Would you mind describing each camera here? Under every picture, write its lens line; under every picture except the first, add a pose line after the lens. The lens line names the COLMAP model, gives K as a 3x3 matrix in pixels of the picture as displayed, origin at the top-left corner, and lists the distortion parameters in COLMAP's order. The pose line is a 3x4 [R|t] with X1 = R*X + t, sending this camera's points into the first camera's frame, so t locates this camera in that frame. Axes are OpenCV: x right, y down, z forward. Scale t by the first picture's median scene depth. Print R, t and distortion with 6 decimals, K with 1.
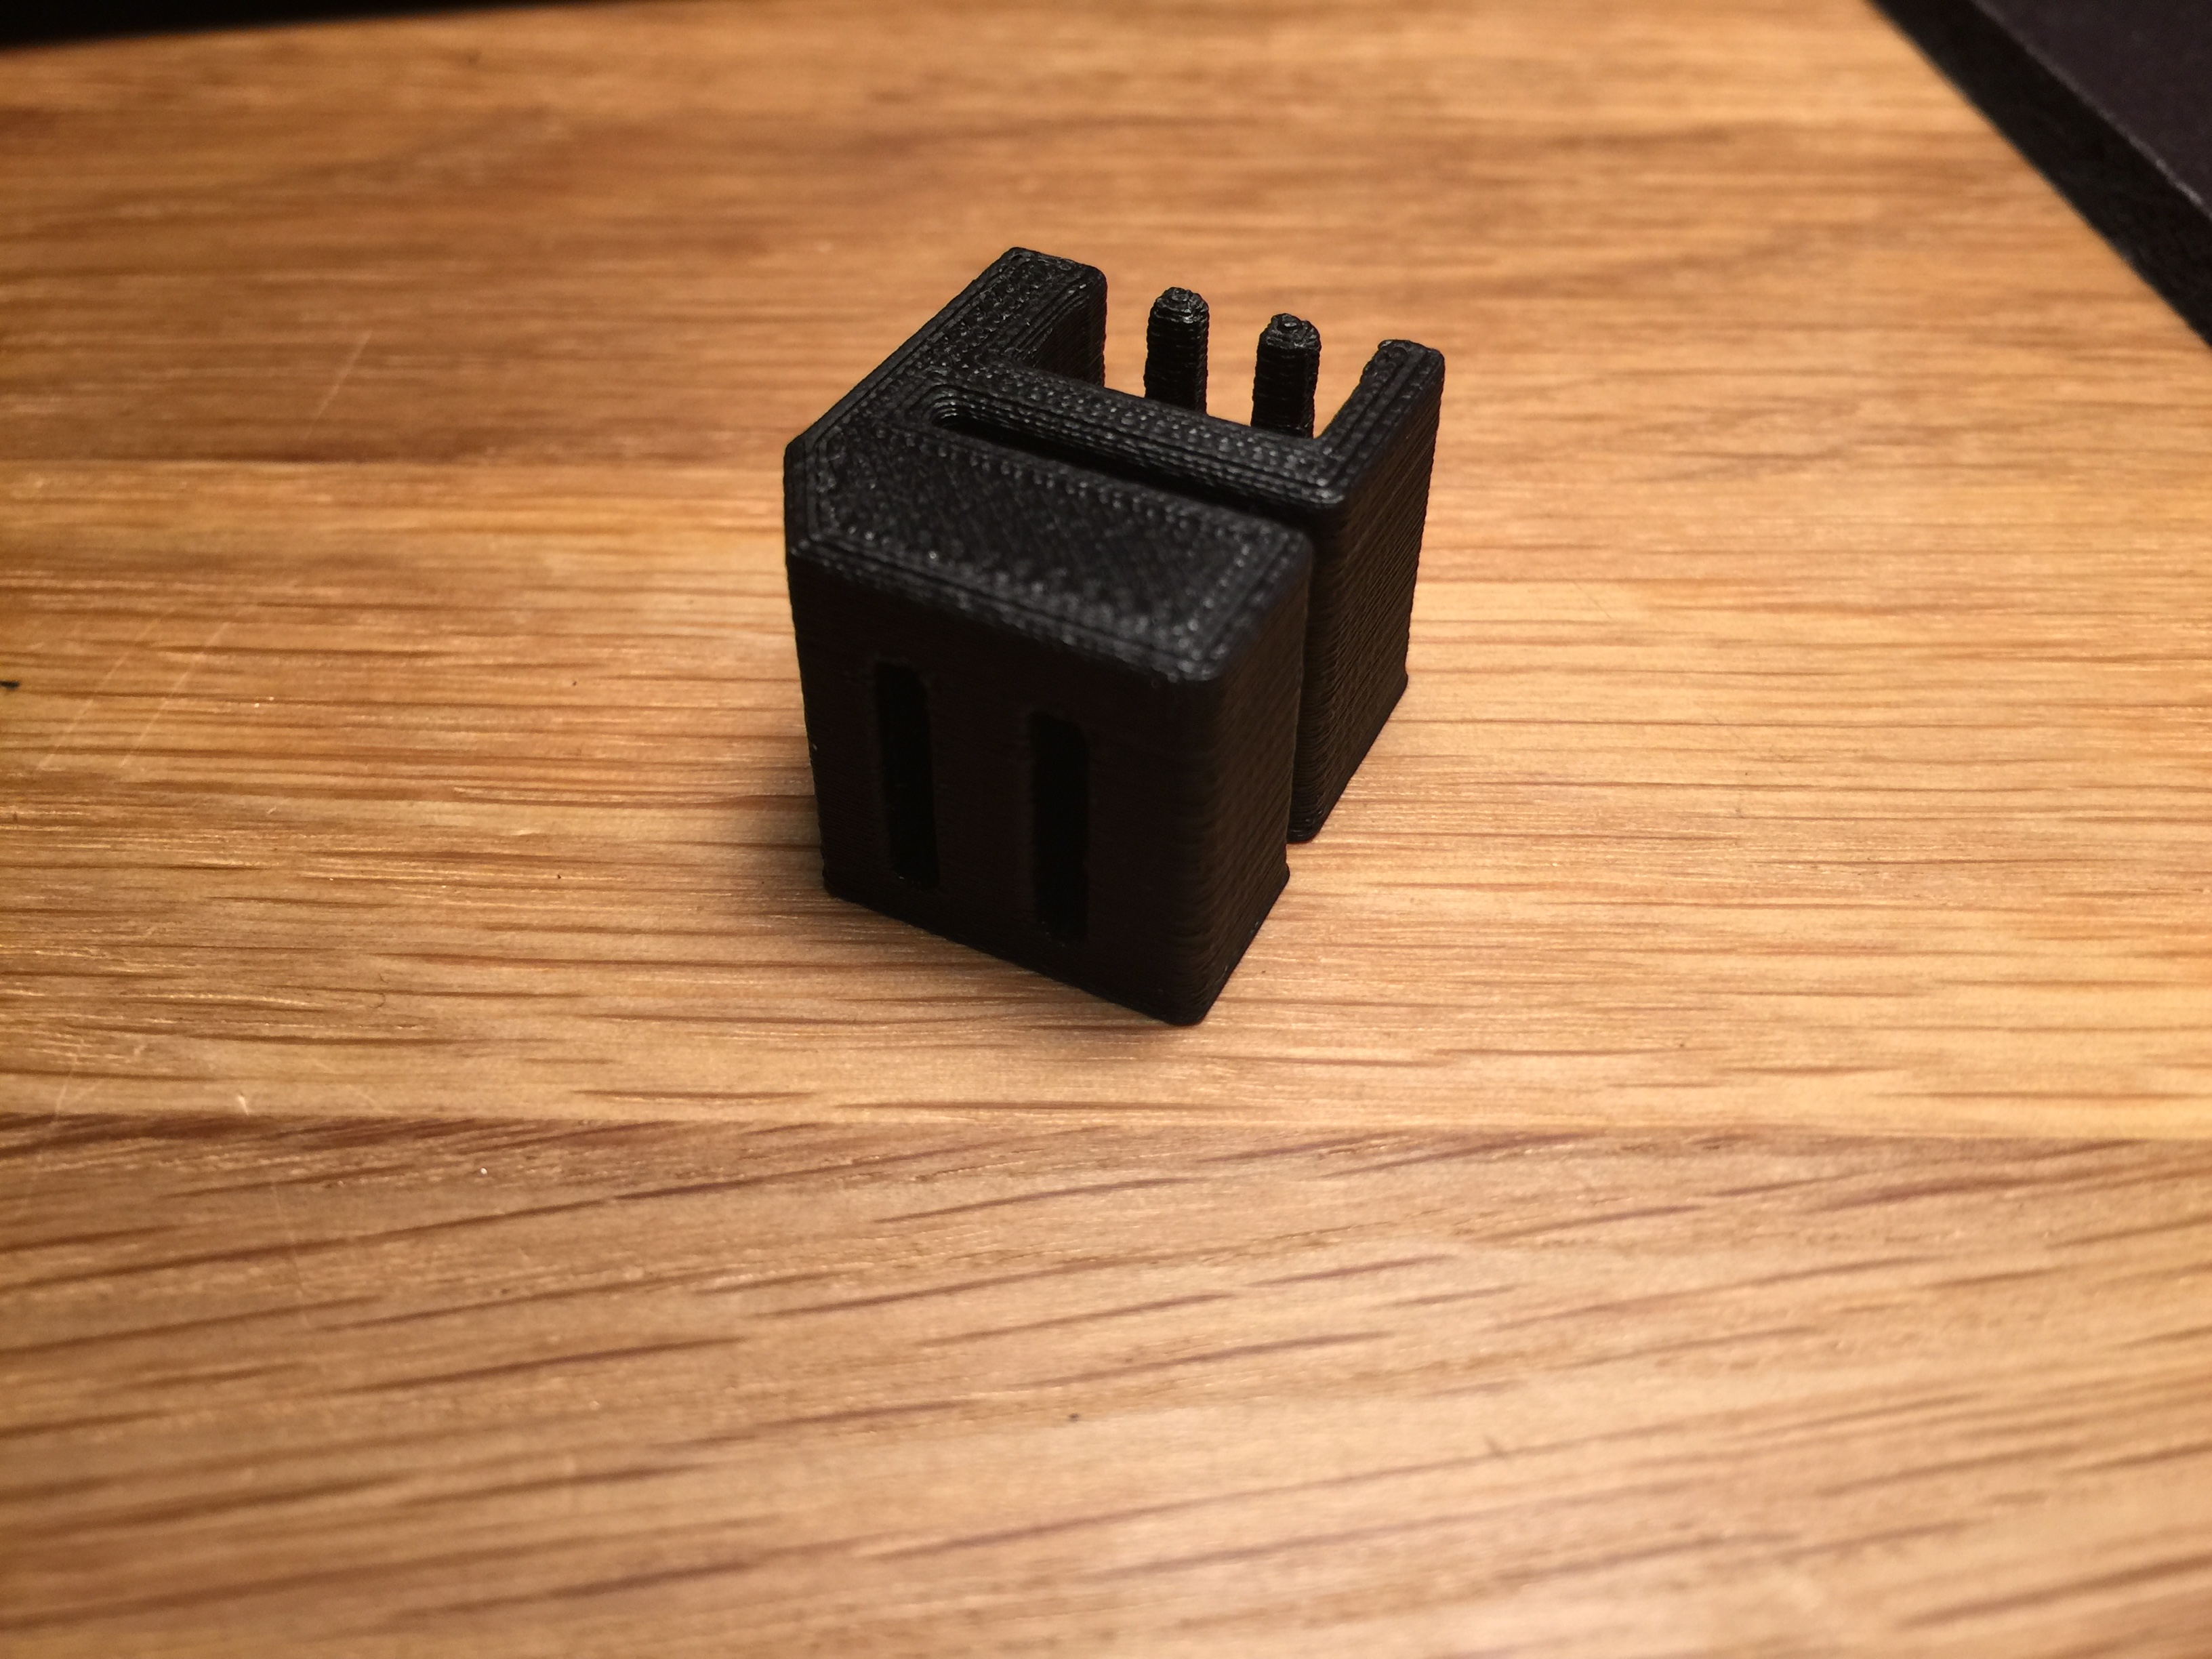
lens RADIAL K [[1967.1, 0, 1107.8], [0, 1967.1, 830.6], [0, 0, 1]] dist [0.071124, -0.162740]
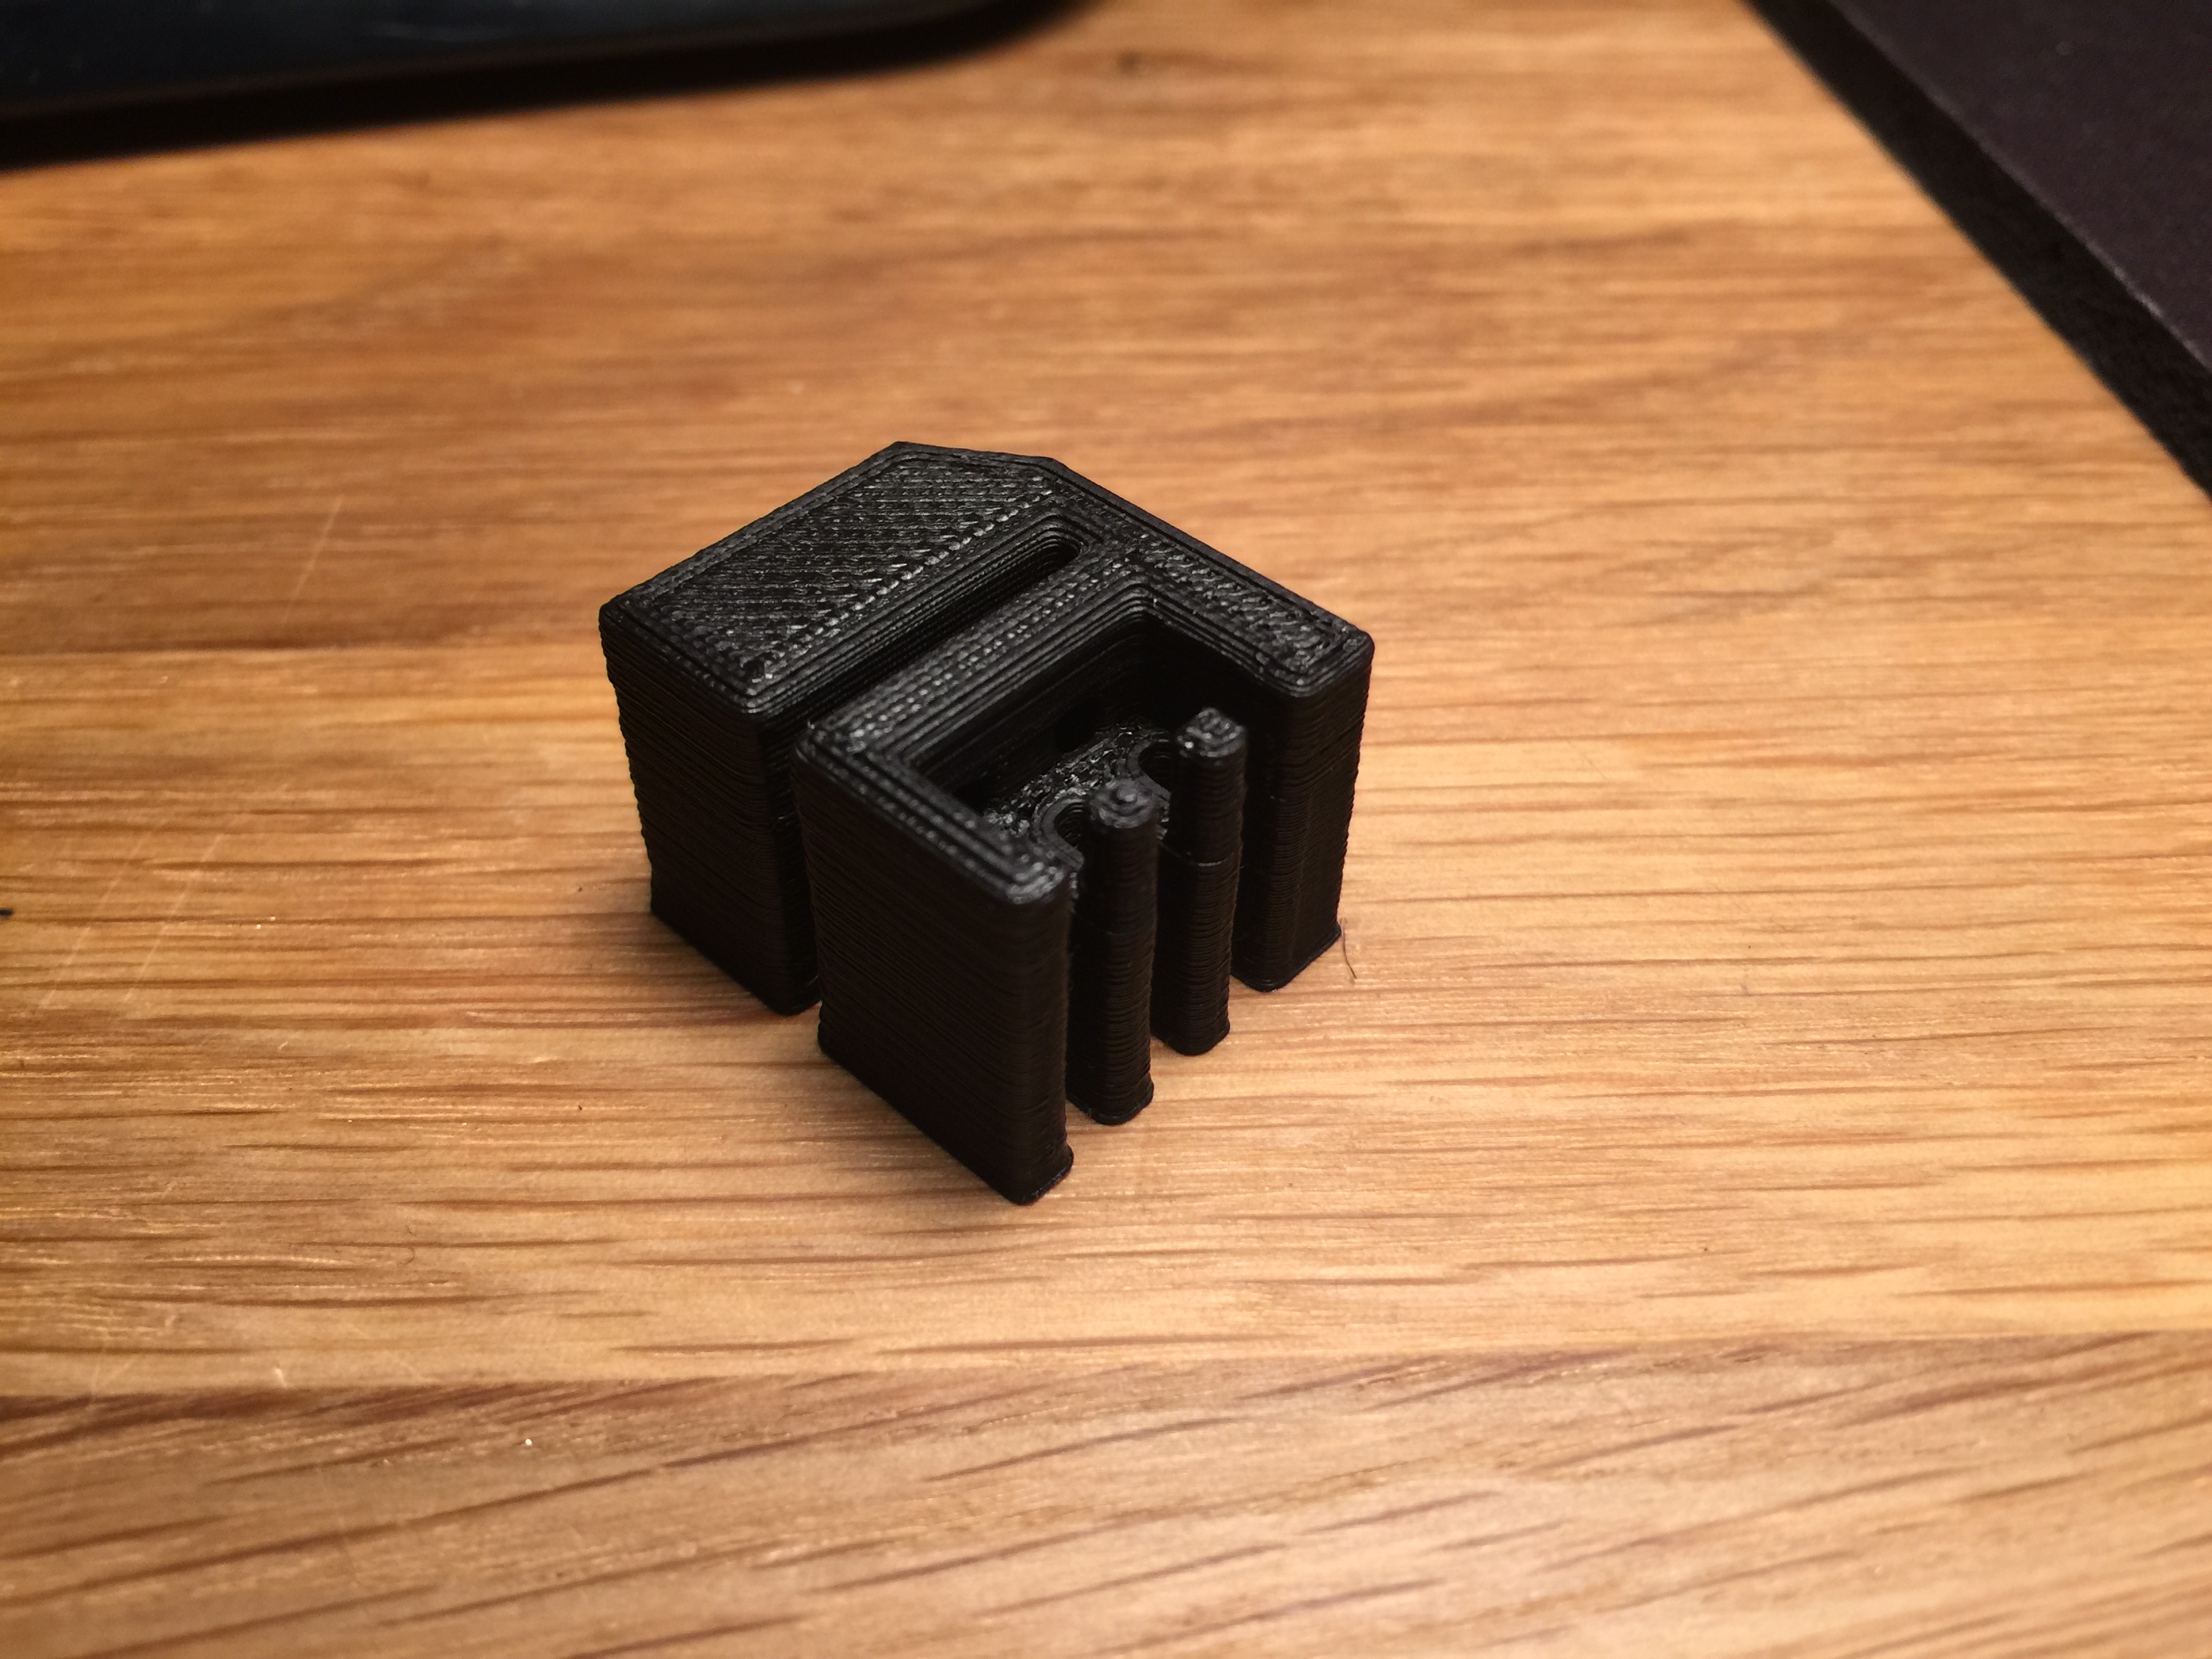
lens RADIAL K [[1967.1, 0, 1111.7], [0, 1967.1, 835.8], [0, 0, 1]] dist [0.071124, -0.162740]
pose [[0.998861, -0.034739, 0.032713, -0.035420], [0.034103, 0.999222, 0.019798, -0.116907], [-0.033375, -0.018659, 0.999269, -0.003067]]
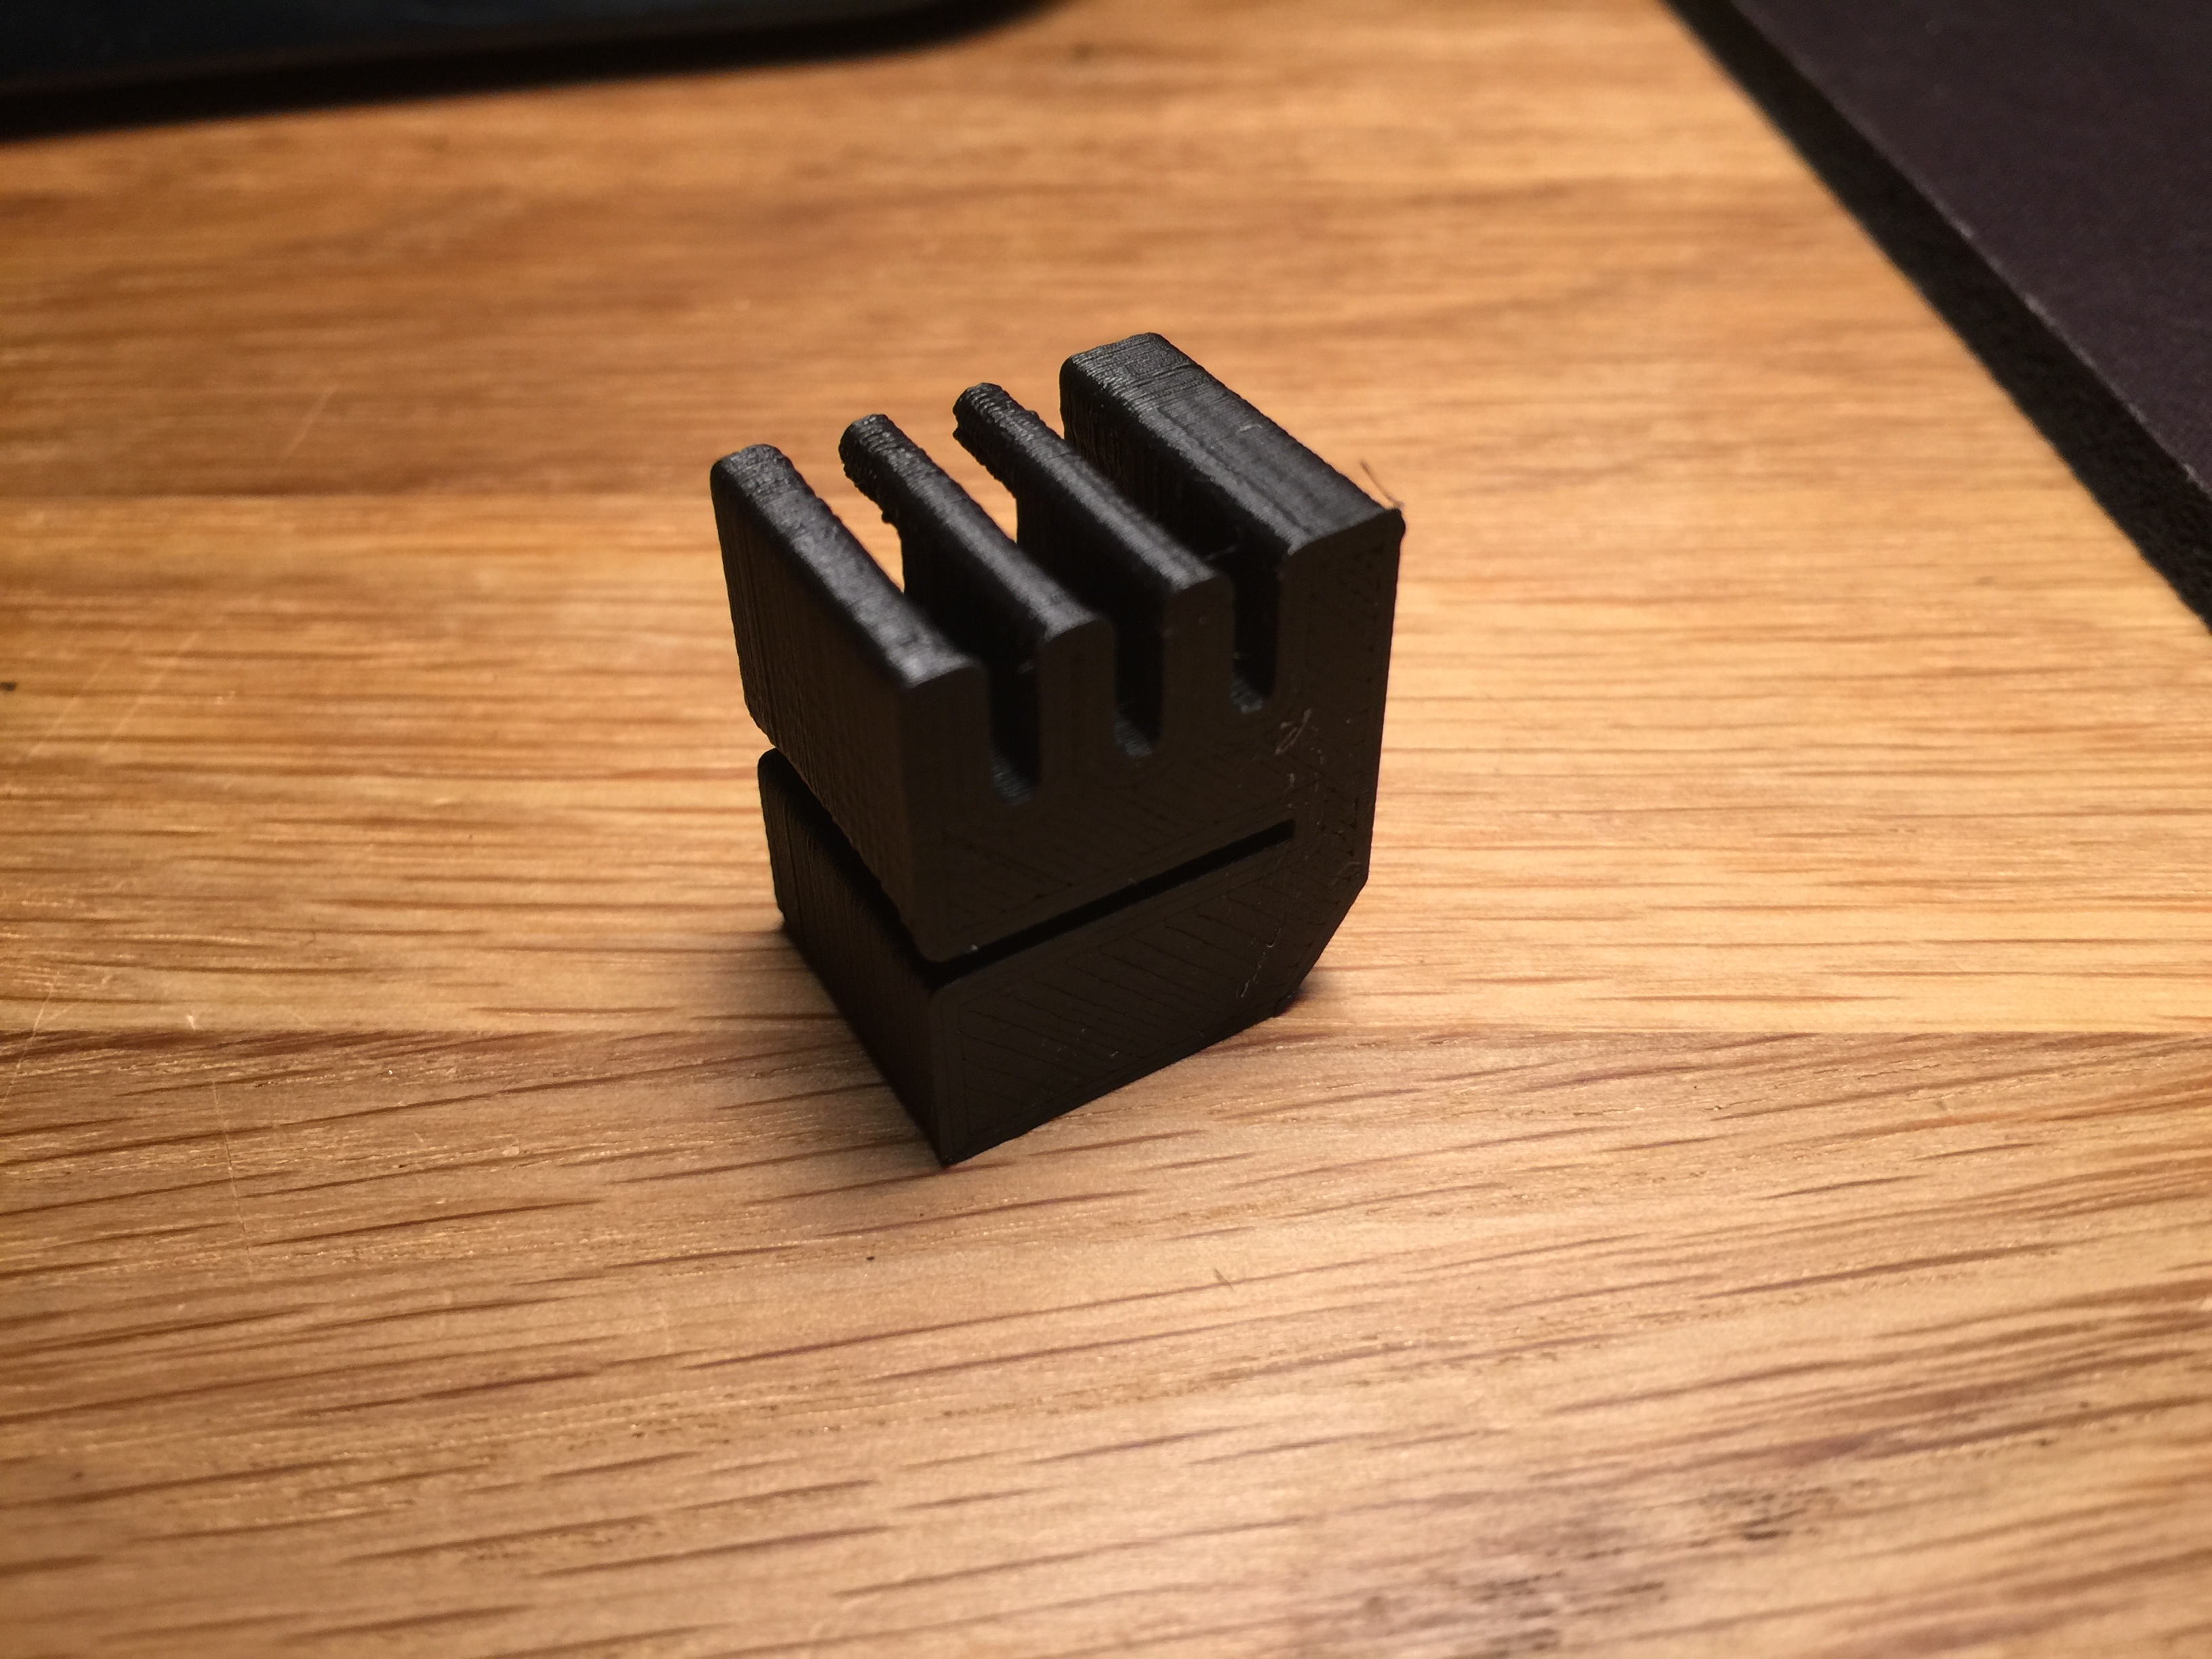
lens RADIAL K [[1967.1, 0, 1105.4], [0, 1967.1, 828.6], [0, 0, 1]] dist [0.071124, -0.162740]
pose [[0.999727, -0.012863, -0.019514, 0.111084], [0.012181, 0.999323, -0.034711, 0.059446], [0.019948, 0.034464, 0.999207, -0.144494]]
